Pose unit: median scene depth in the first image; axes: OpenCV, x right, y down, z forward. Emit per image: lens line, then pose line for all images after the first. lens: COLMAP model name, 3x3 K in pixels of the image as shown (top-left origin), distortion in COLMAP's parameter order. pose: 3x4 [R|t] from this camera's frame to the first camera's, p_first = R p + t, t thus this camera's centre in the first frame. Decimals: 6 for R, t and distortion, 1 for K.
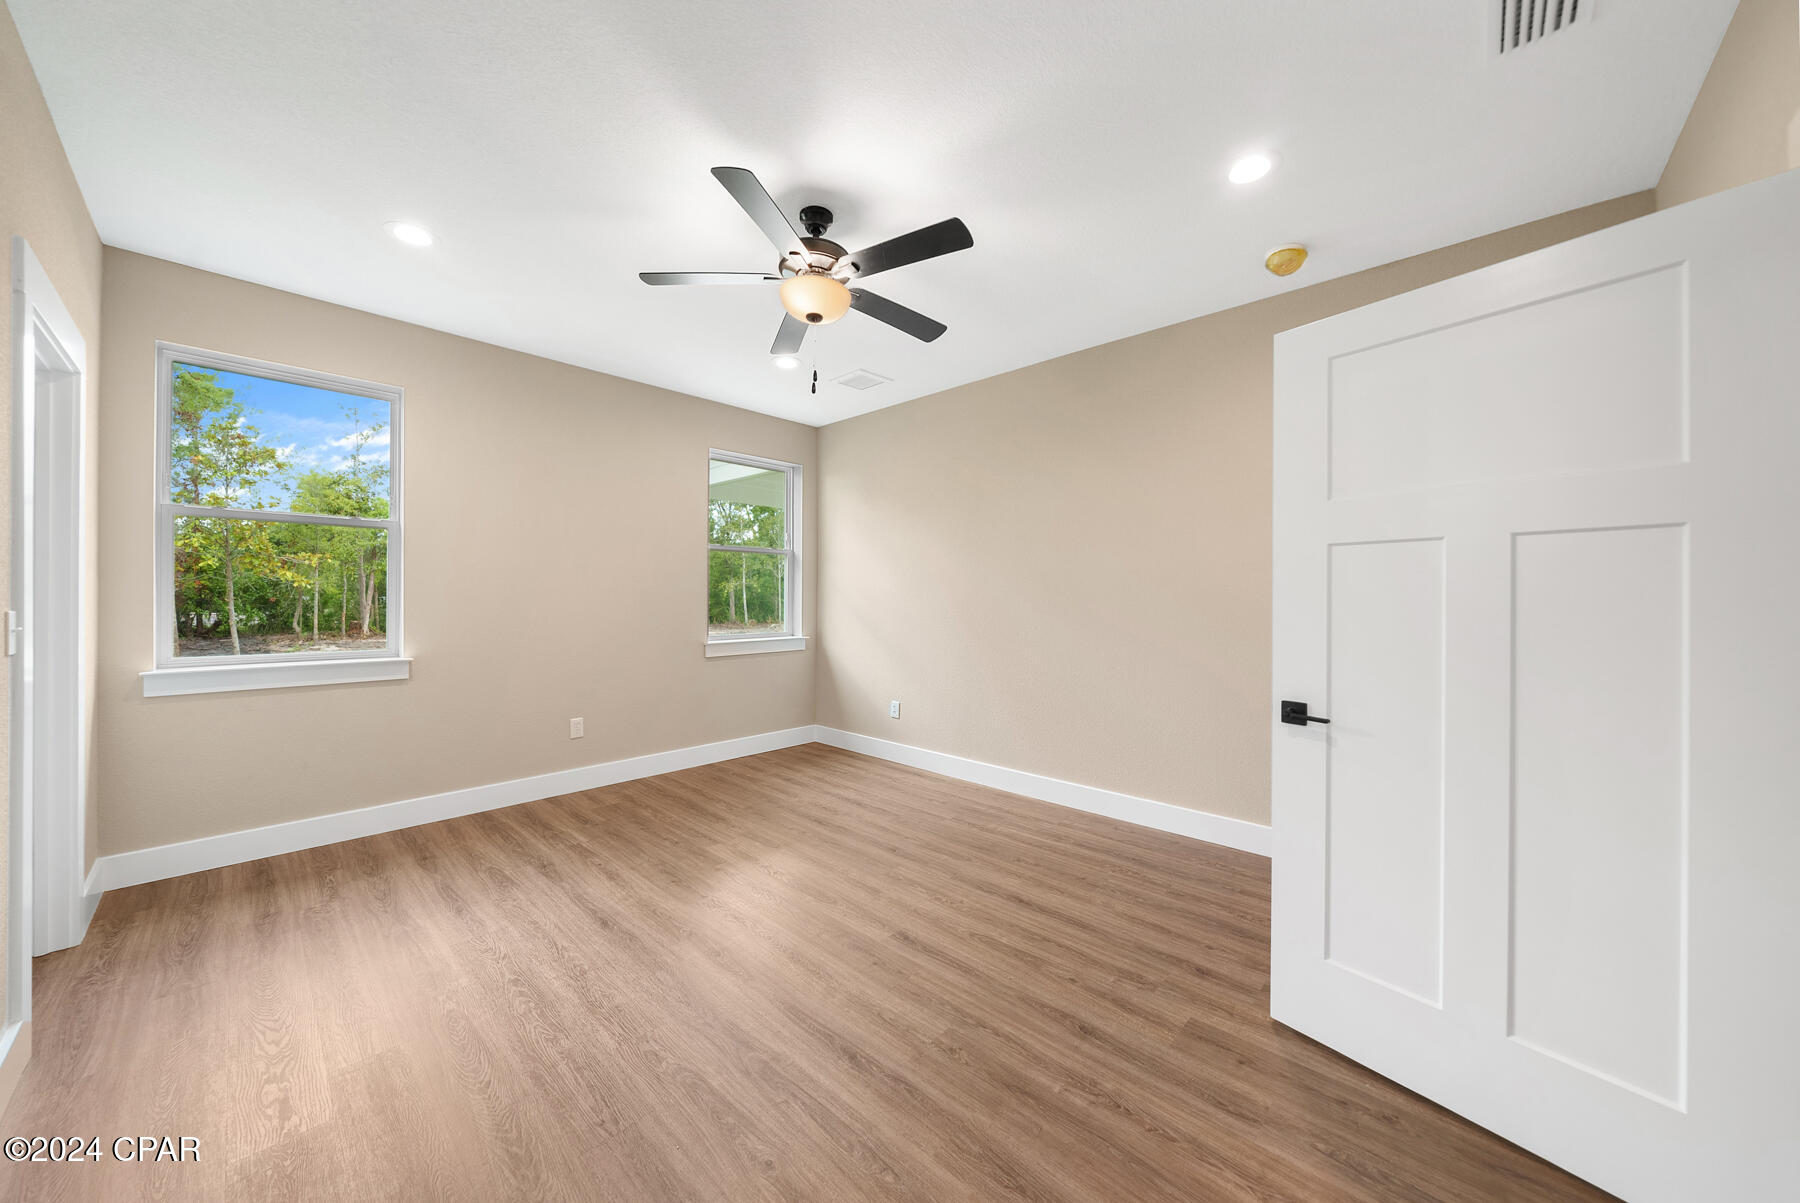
lens RADIAL K [[622.0, 0, 899.1], [0, 622.0, 600.5], [0, 0, 1]] dist [-0.005311, 0.000601]
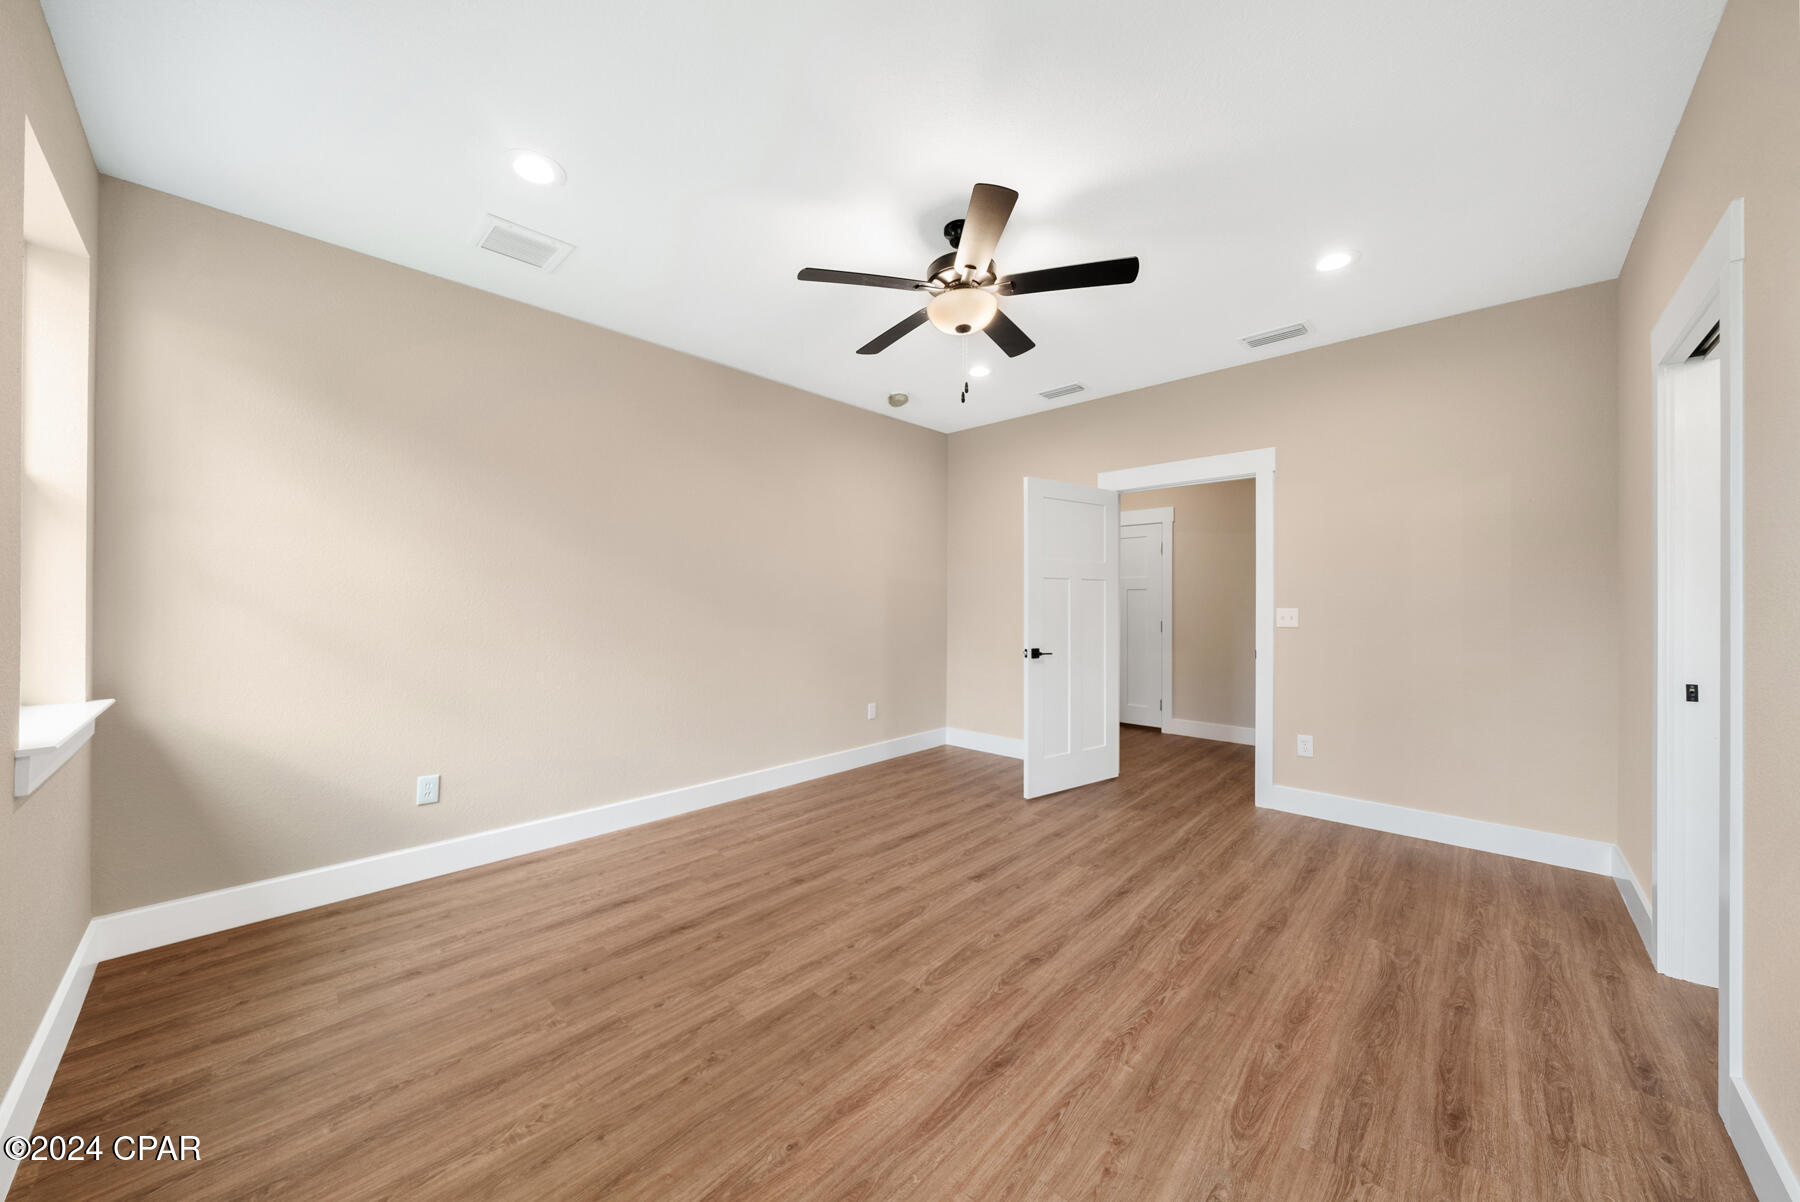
lens RADIAL K [[622.0, 0, 890.8], [0, 622.0, 595.8], [0, 0, 1]] dist [-0.005311, 0.000601]
pose [[0.015376, 0.005862, 0.999865, -0.964745], [0.003326, 0.999977, -0.005914, -0.003635], [-0.999876, 0.003416, 0.015356, 0.908535]]
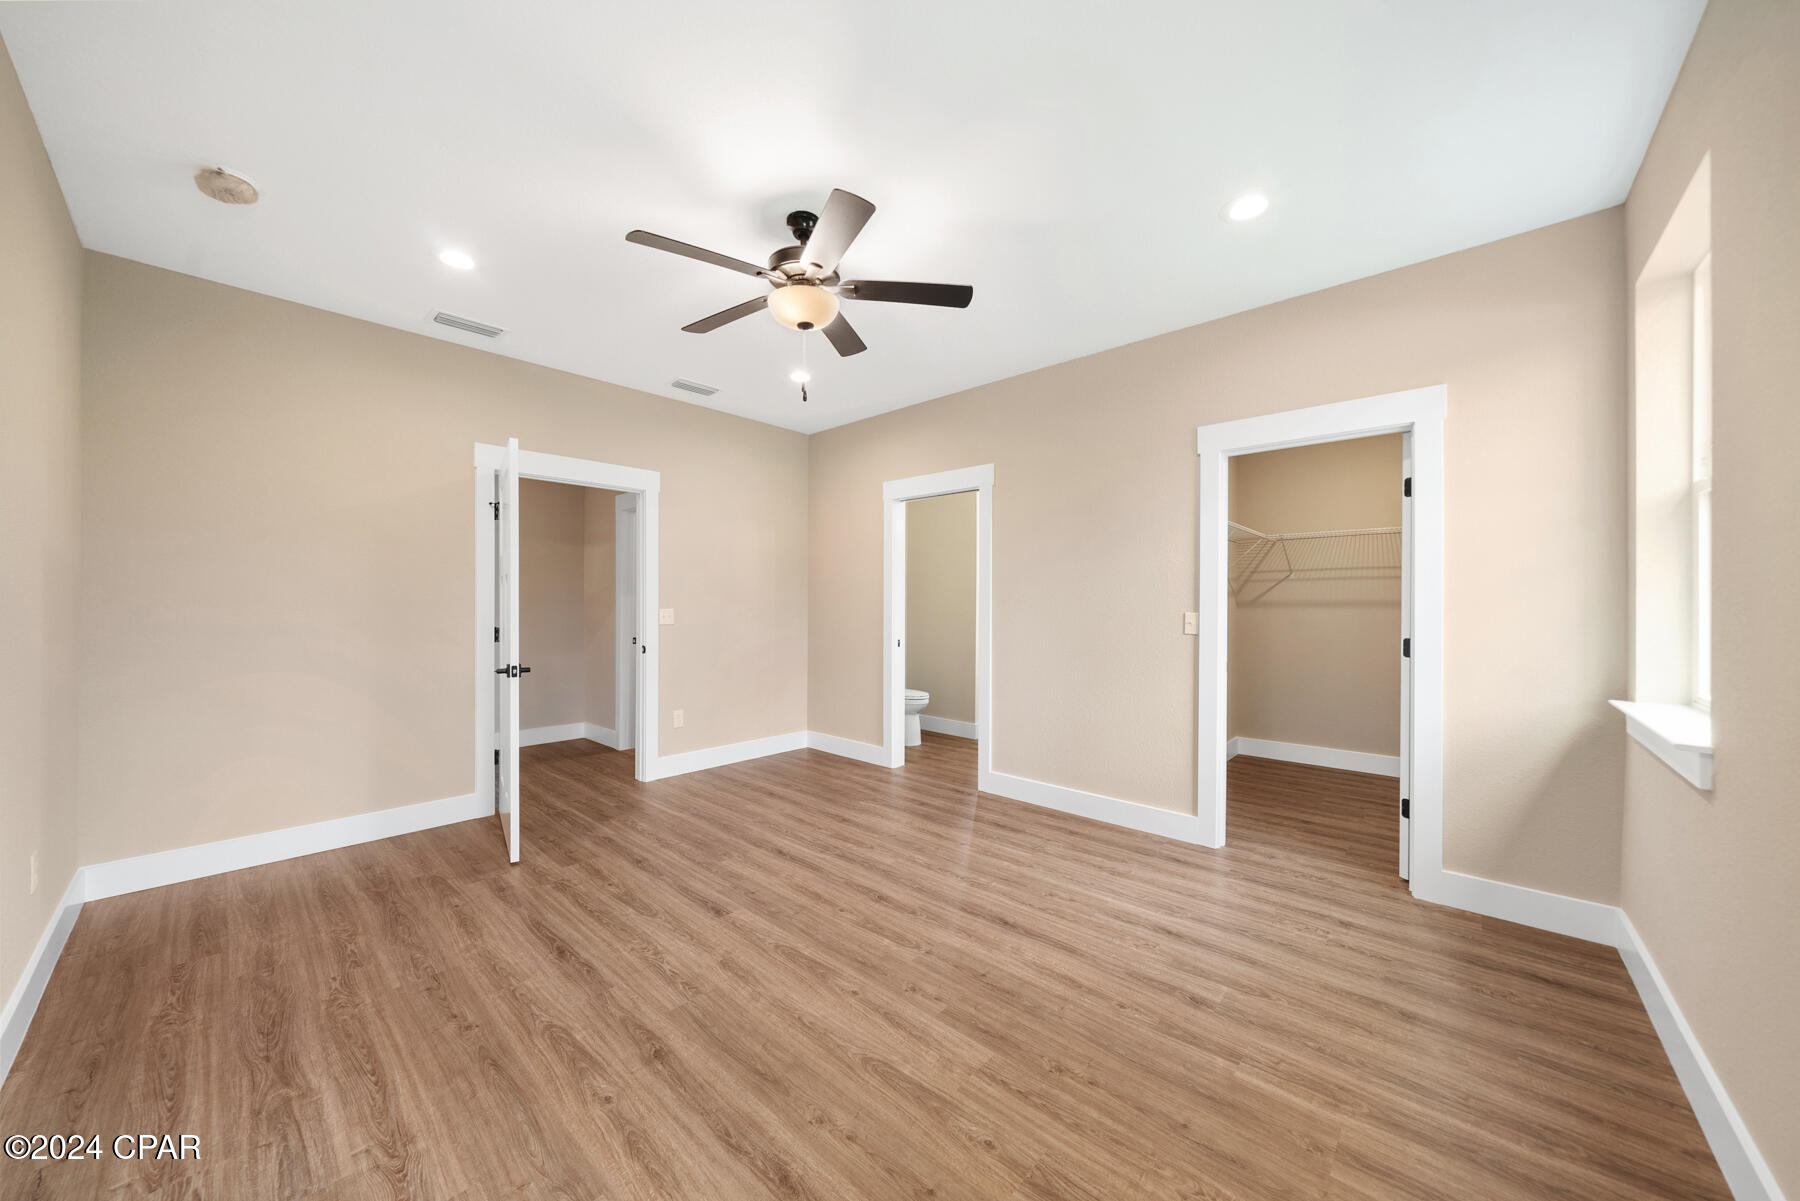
lens RADIAL K [[622.0, 0, 887.1], [0, 622.0, 606.6], [0, 0, 1]] dist [-0.005311, 0.000601]
pose [[-0.999962, -0.008113, 0.003040, -0.227659], [-0.008083, 0.999921, 0.009626, -0.008651], [-0.003118, 0.009601, -0.999949, 1.654581]]
